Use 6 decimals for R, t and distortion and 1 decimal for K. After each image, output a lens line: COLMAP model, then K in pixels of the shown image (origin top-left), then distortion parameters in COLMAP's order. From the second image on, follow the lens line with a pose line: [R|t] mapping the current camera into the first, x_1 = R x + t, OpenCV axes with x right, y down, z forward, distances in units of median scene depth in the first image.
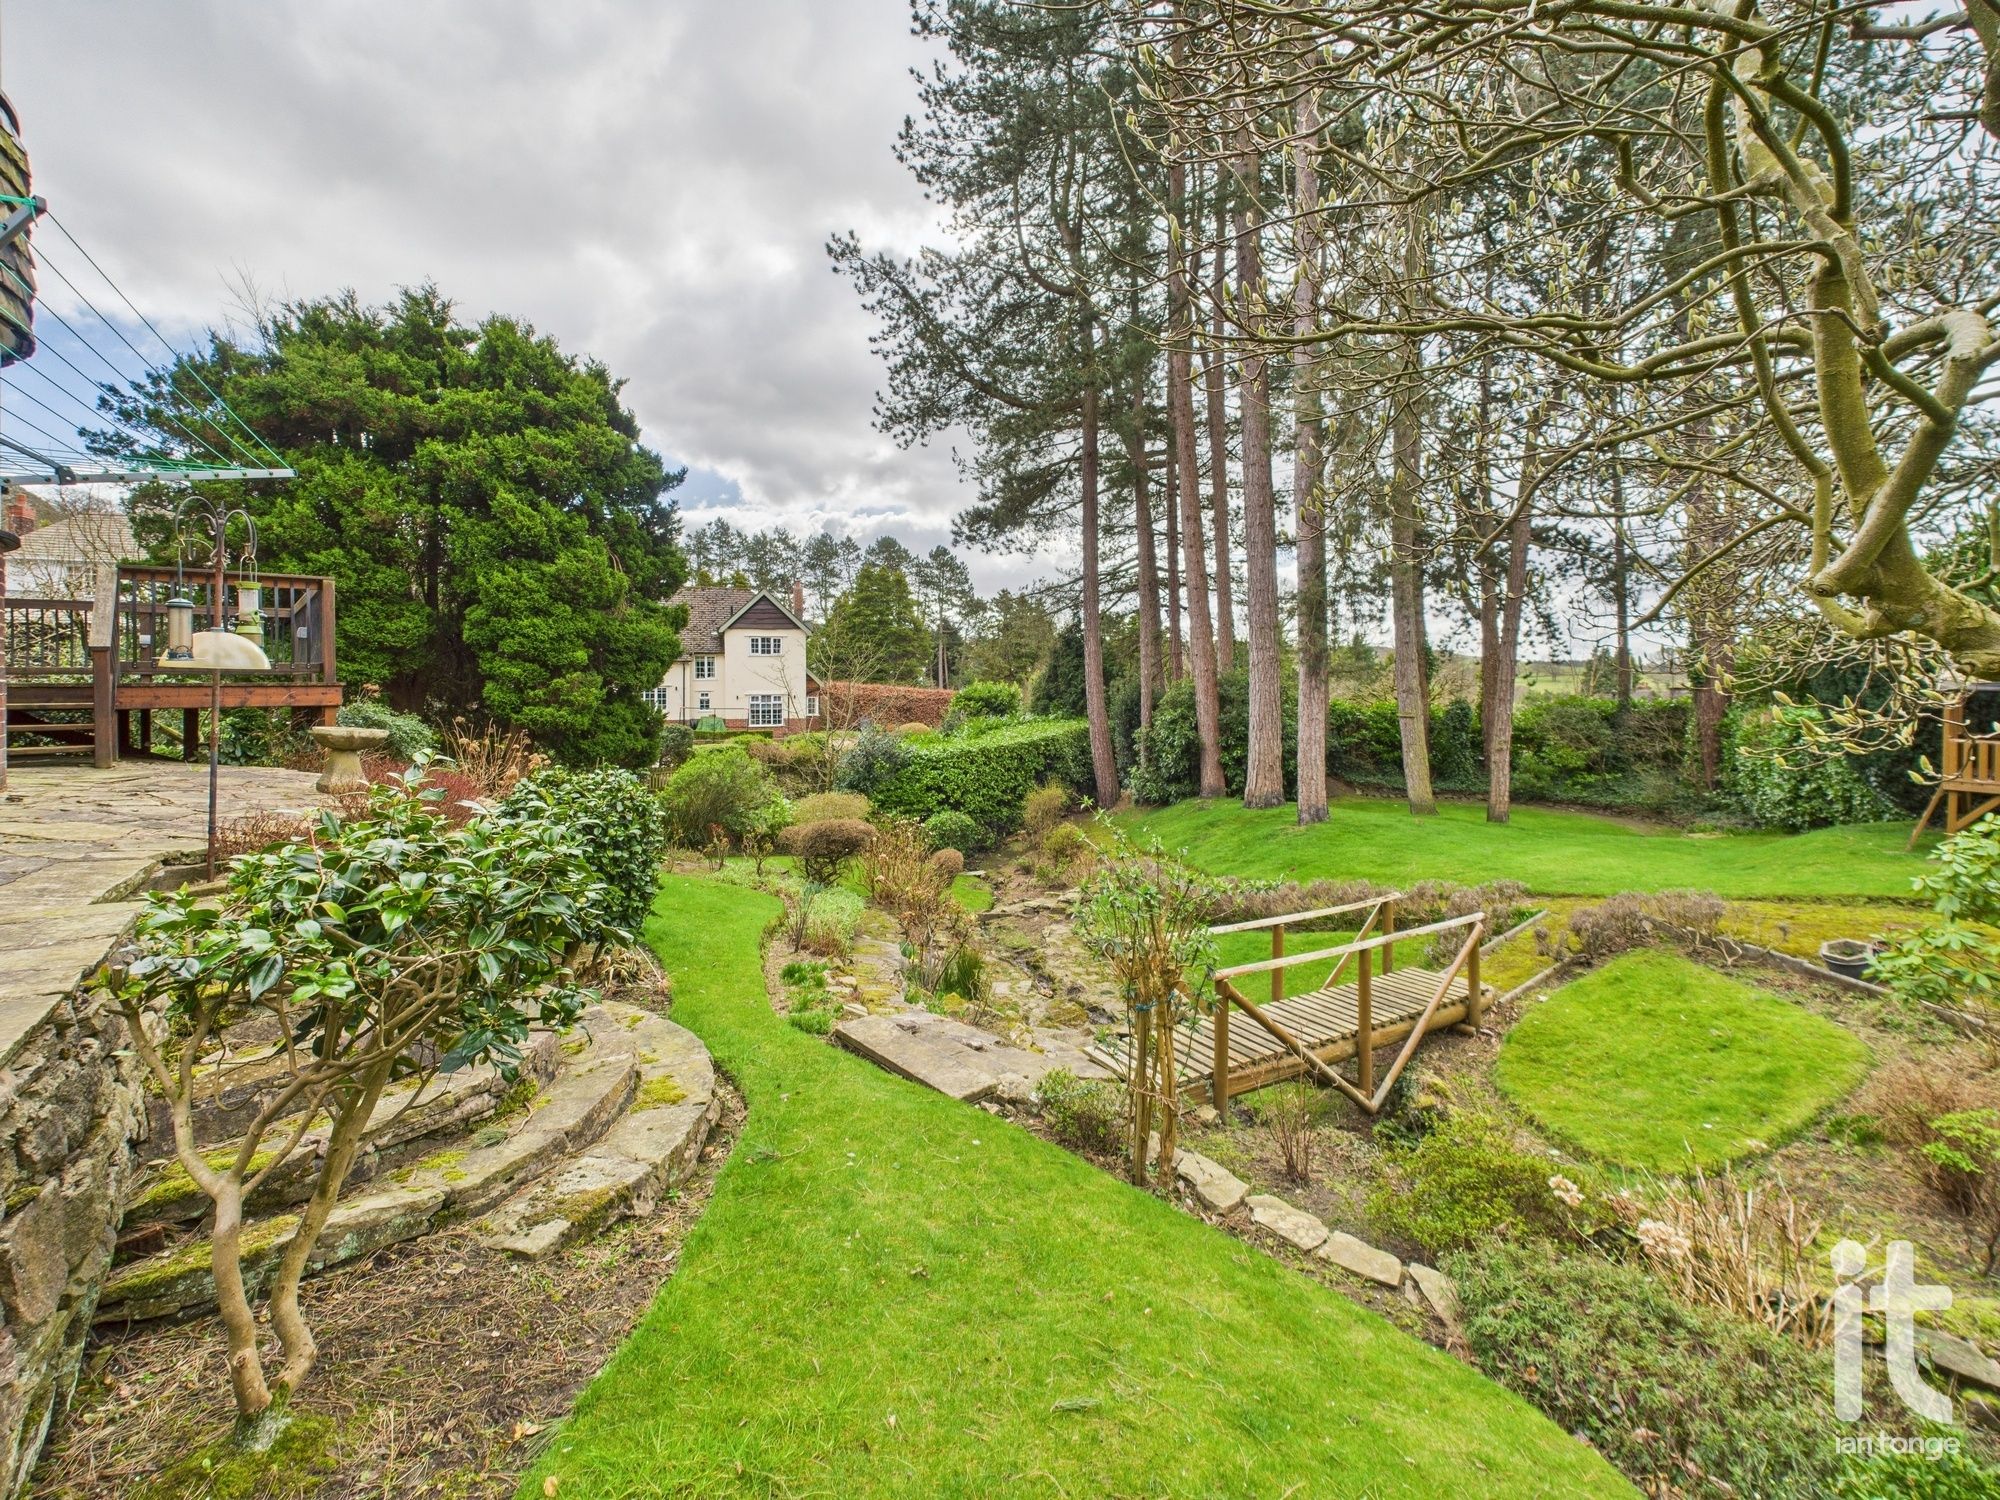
lens RADIAL K [[876.9, 0, 999.5], [0, 876.9, 701.8], [0, 0, 1]] dist [0.001242, 0.000058]
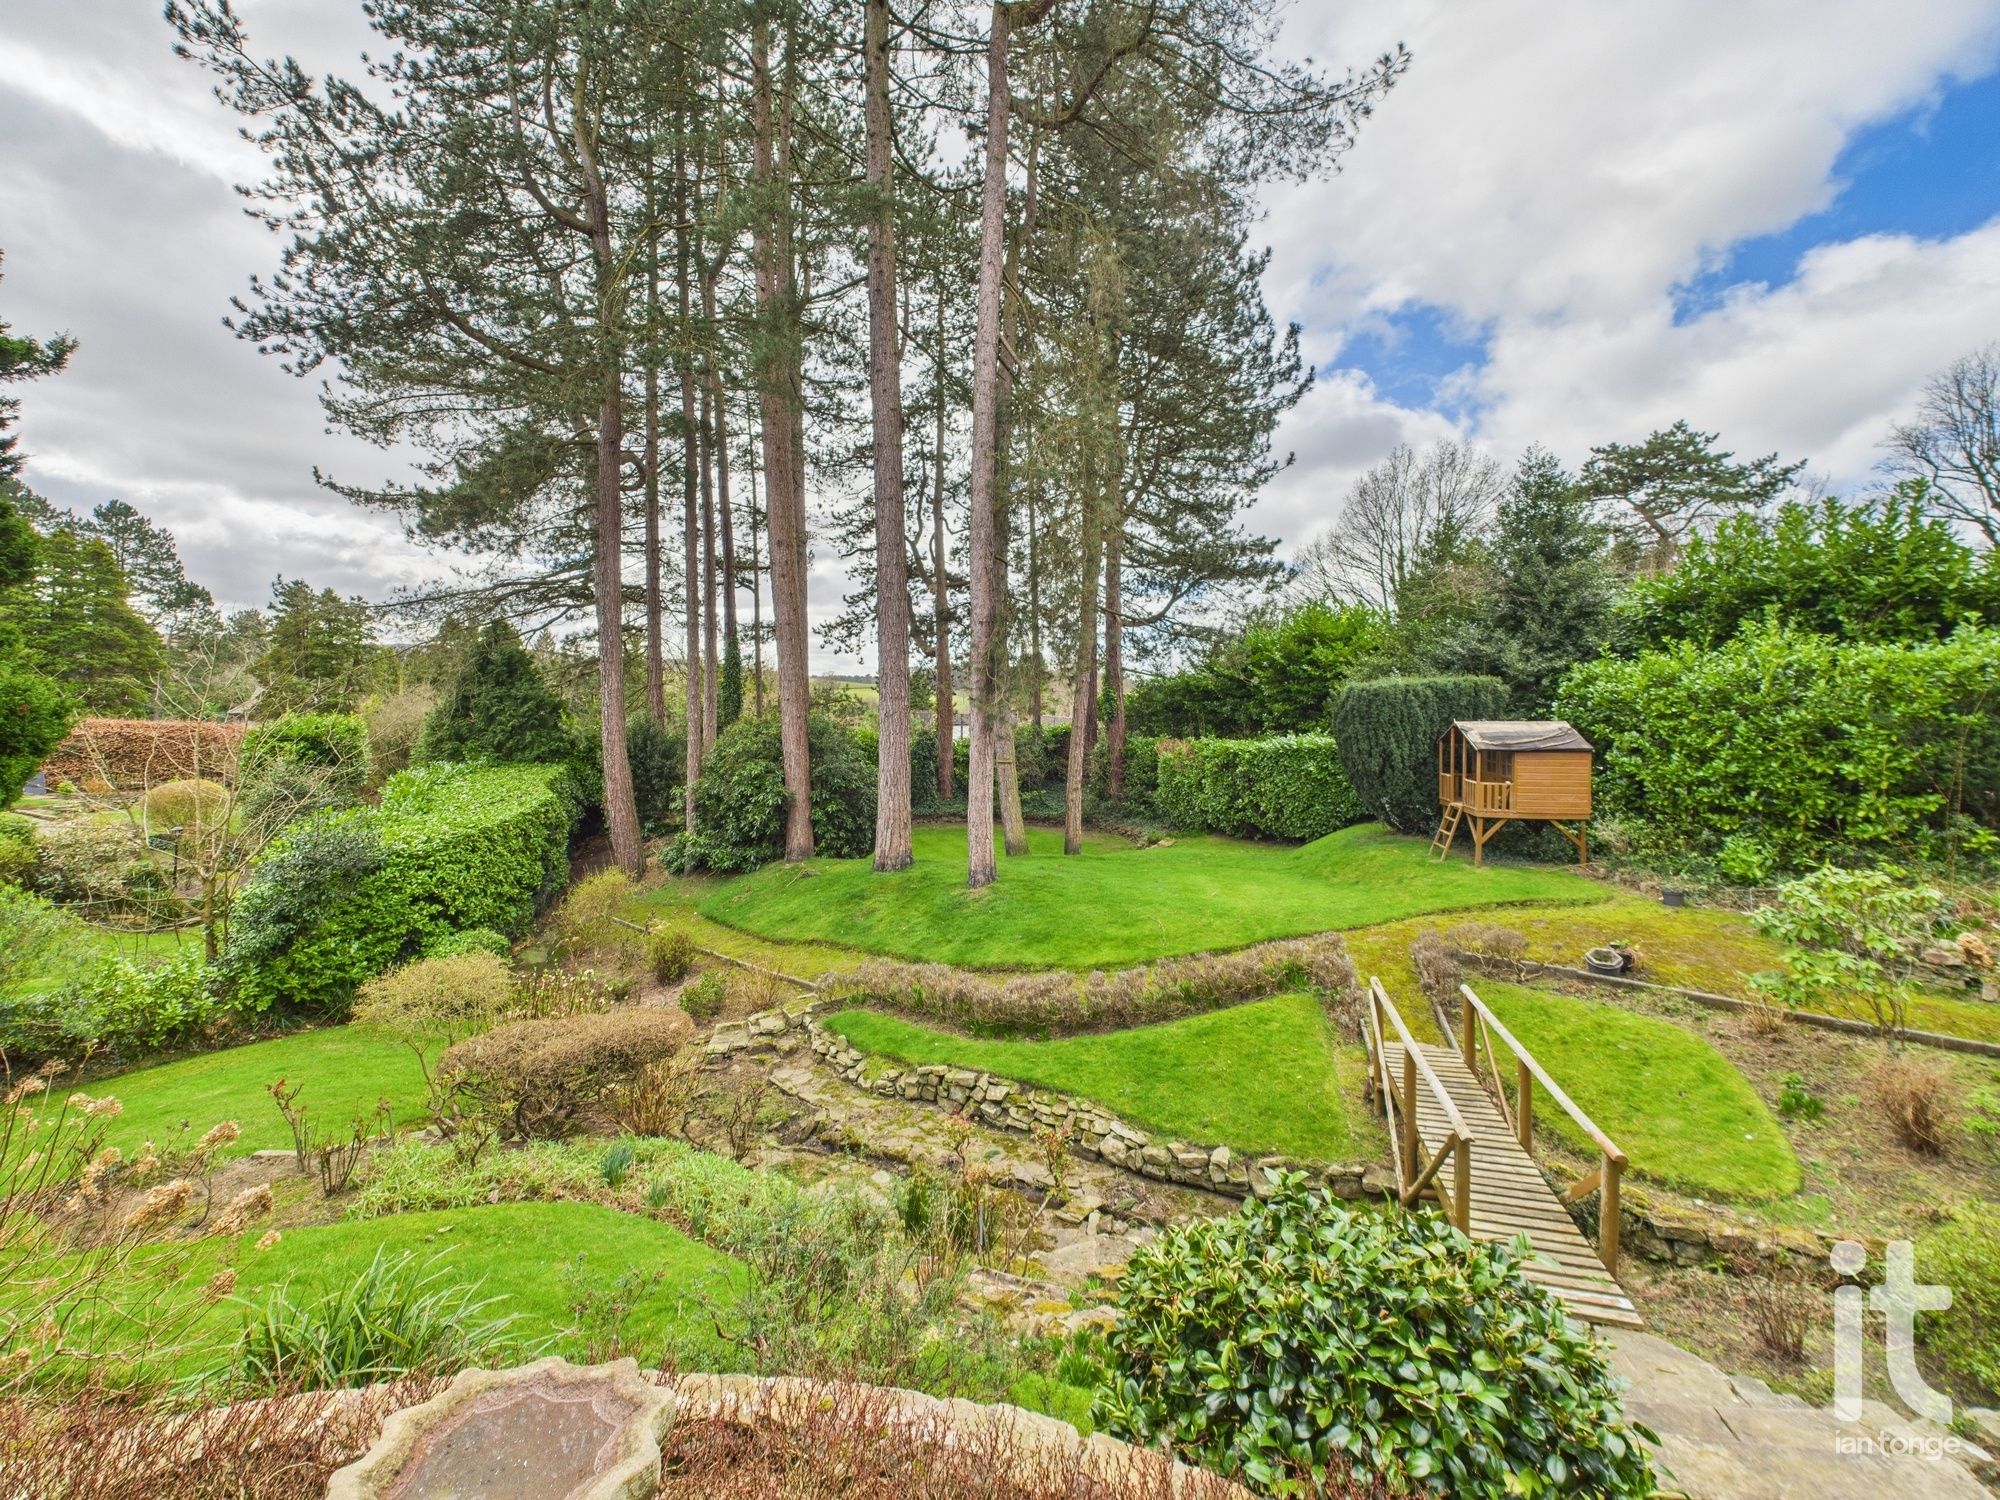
lens RADIAL K [[876.9, 0, 999.5], [0, 876.9, 701.8], [0, 0, 1]] dist [0.001242, 0.000058]
pose [[0.722633, -0.006464, 0.691202, -0.216446], [0.014985, 0.999868, -0.006315, -0.040247], [-0.691070, 0.014921, 0.722634, 0.203866]]
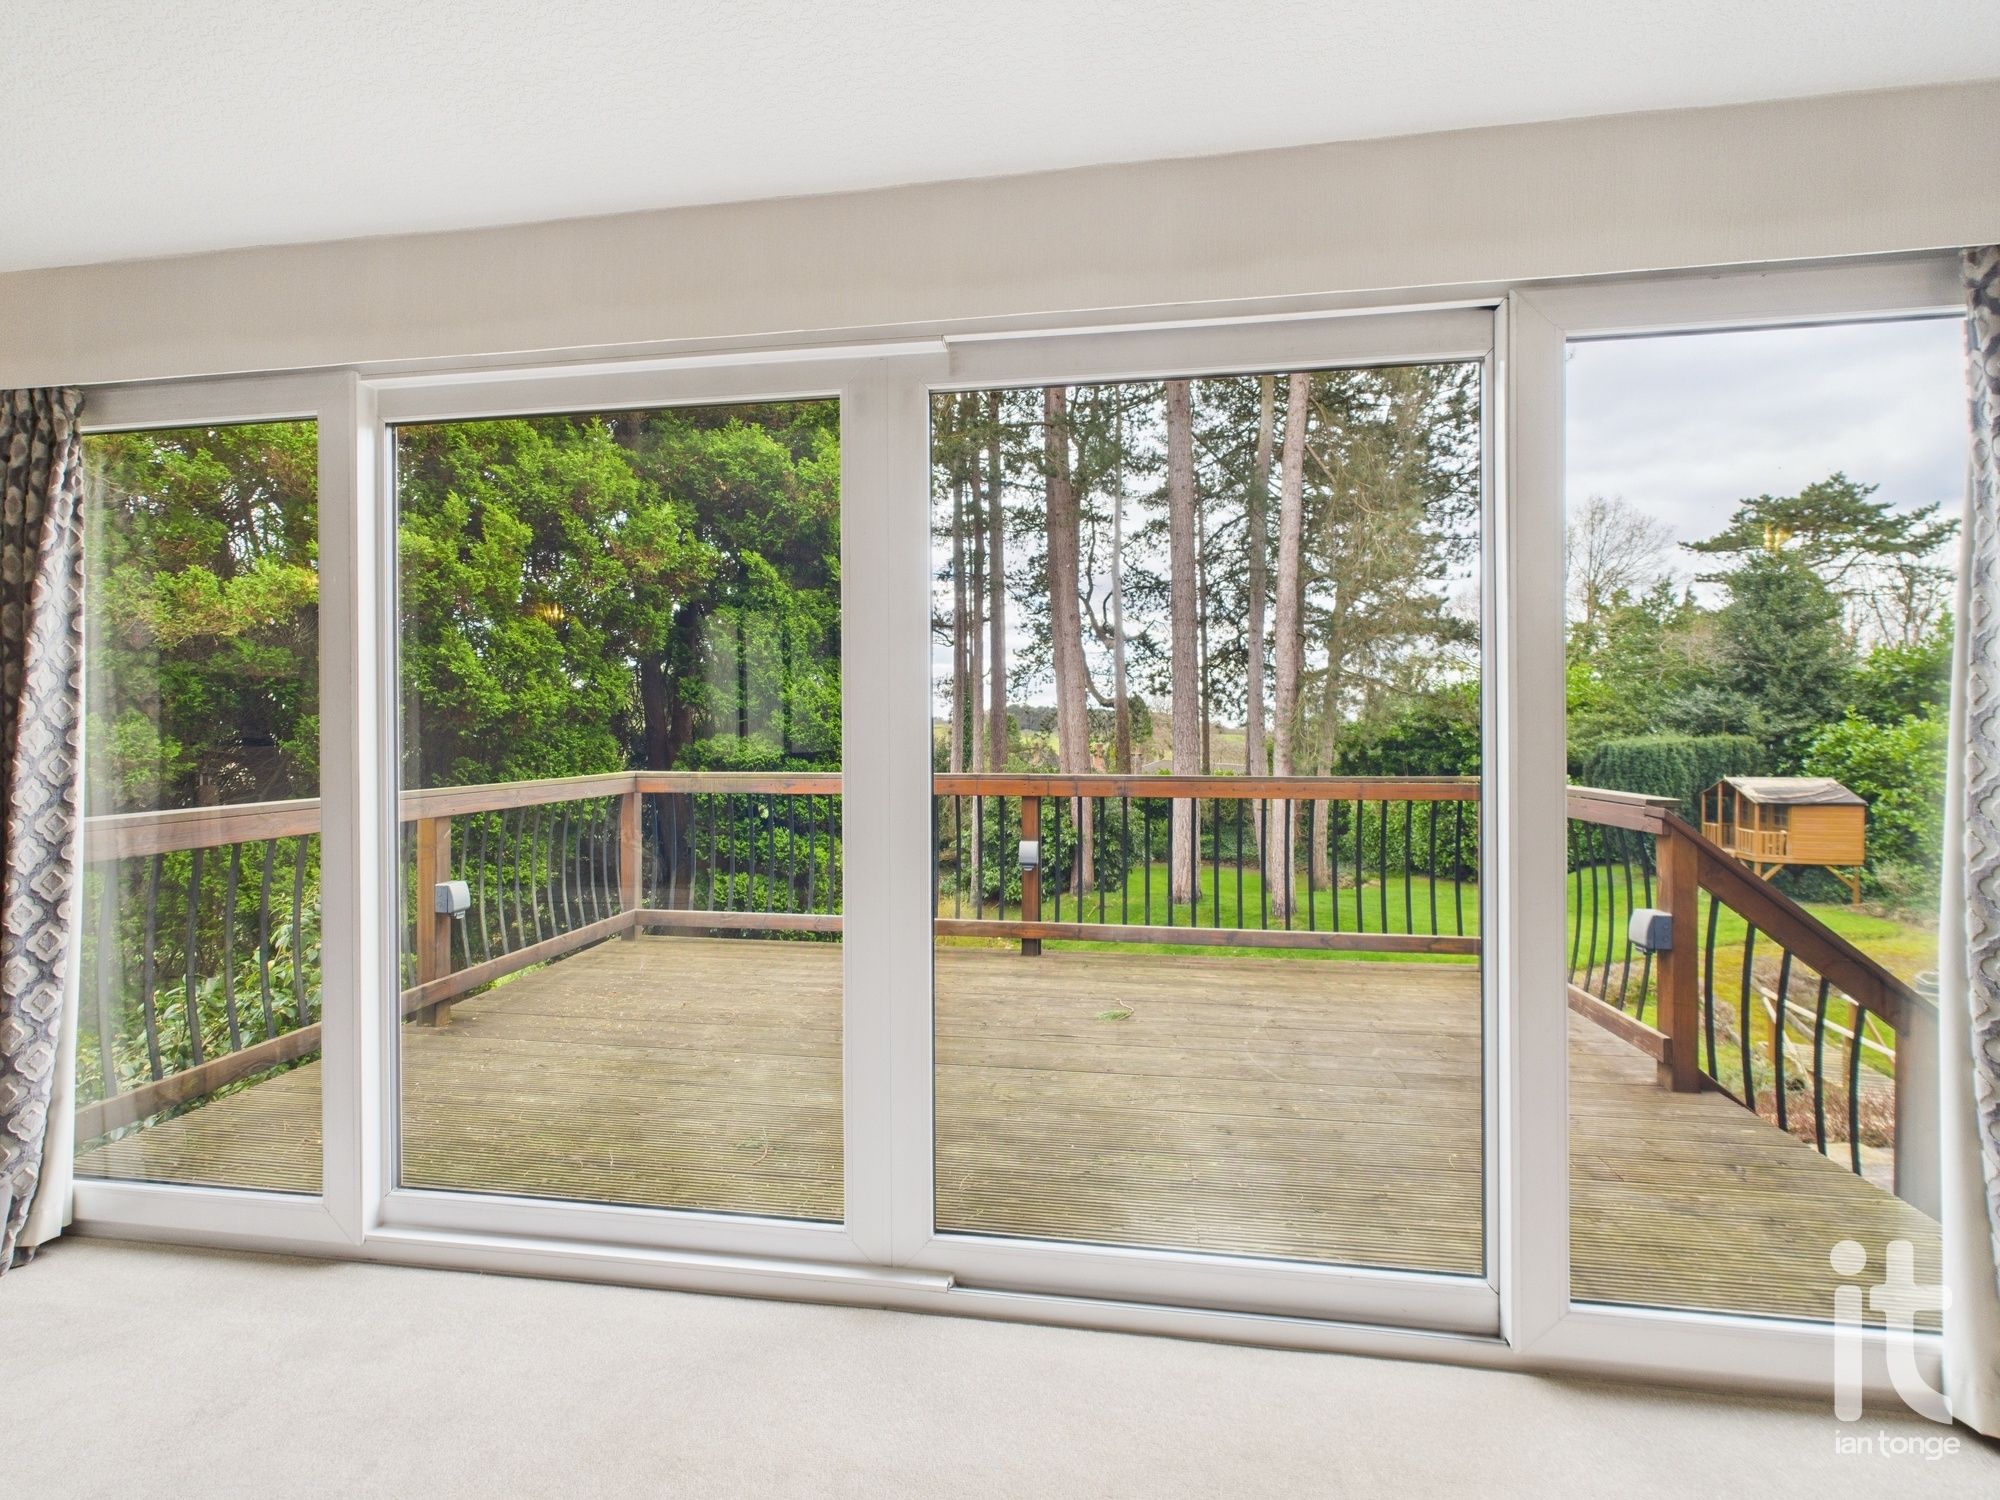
lens RADIAL K [[881.0, 0, 1000.6], [0, 881.0, 728.5], [0, 0, 1]] dist [0.003940, -0.000312]
pose [[0.763116, 0.004672, 0.646244, -0.469277], [0.012633, 0.999675, -0.022144, -0.057111], [-0.646138, 0.025062, 0.762809, 0.267519]]
